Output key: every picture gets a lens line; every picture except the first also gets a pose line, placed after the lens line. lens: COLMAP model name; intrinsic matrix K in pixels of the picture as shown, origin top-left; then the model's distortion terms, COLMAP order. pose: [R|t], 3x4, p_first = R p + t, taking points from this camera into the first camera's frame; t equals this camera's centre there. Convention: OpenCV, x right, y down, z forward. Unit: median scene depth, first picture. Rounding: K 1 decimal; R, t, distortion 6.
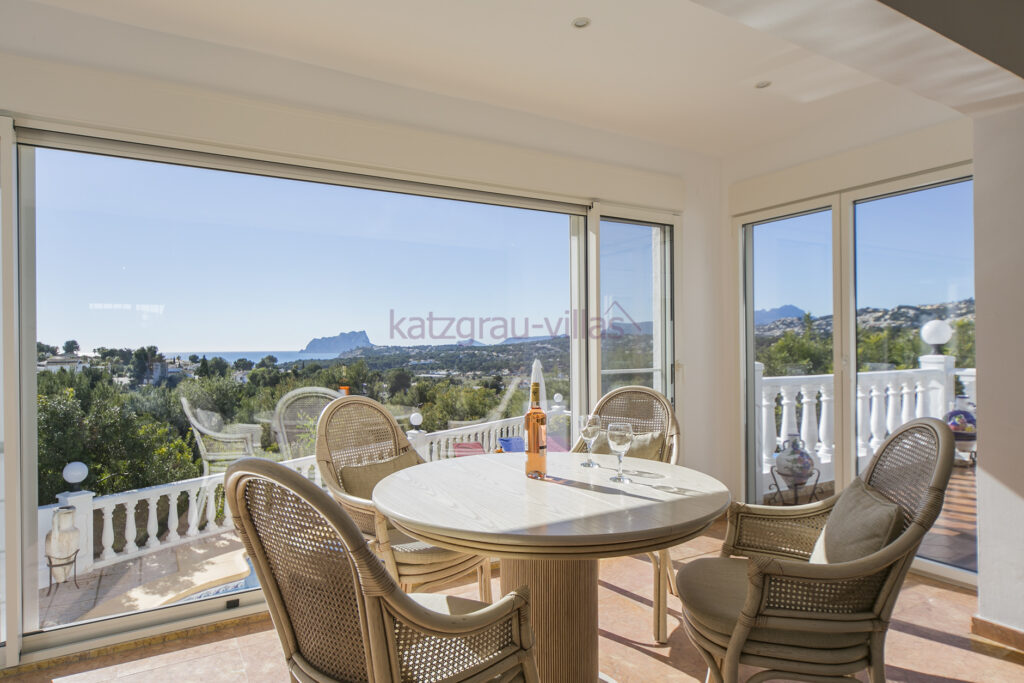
lens RADIAL K [[601.8, 0, 512.0], [0, 601.8, 341.5], [0, 0, 1]] dist [-0.004360, -0.000369]
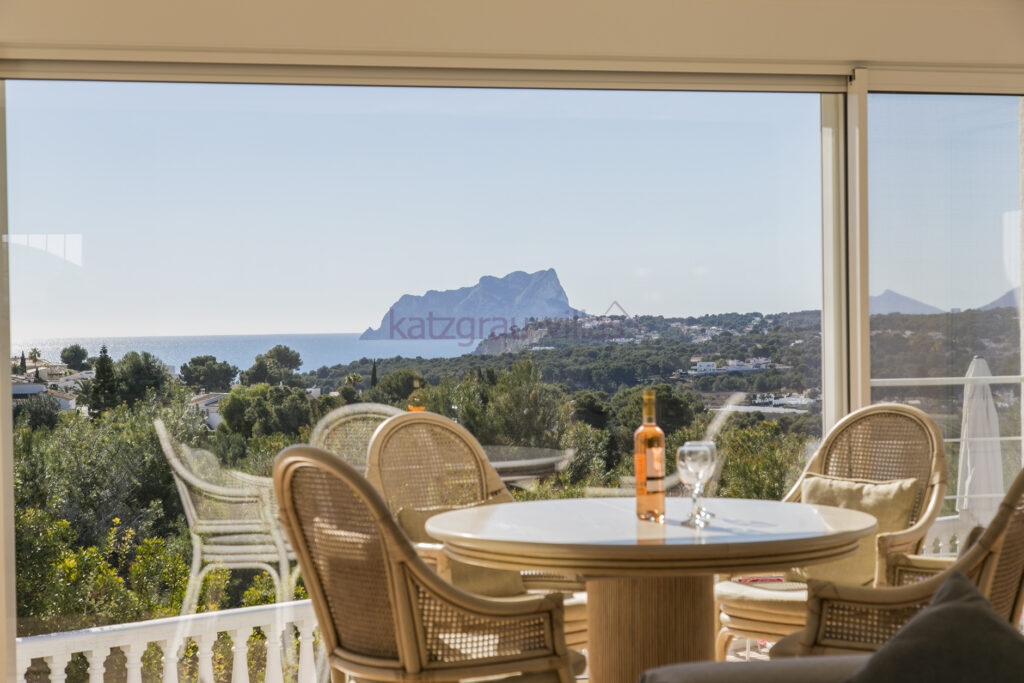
lens RADIAL K [[1935.4, 0, 512.0], [0, 1935.4, 341.5], [0, 0, 1]] dist [0.025401, 0.066176]
pose [[0.965672, -0.003603, -0.259741, 0.134263], [0.009105, 0.999759, 0.019983, -0.011004], [0.259606, -0.021662, 0.965472, -0.358276]]
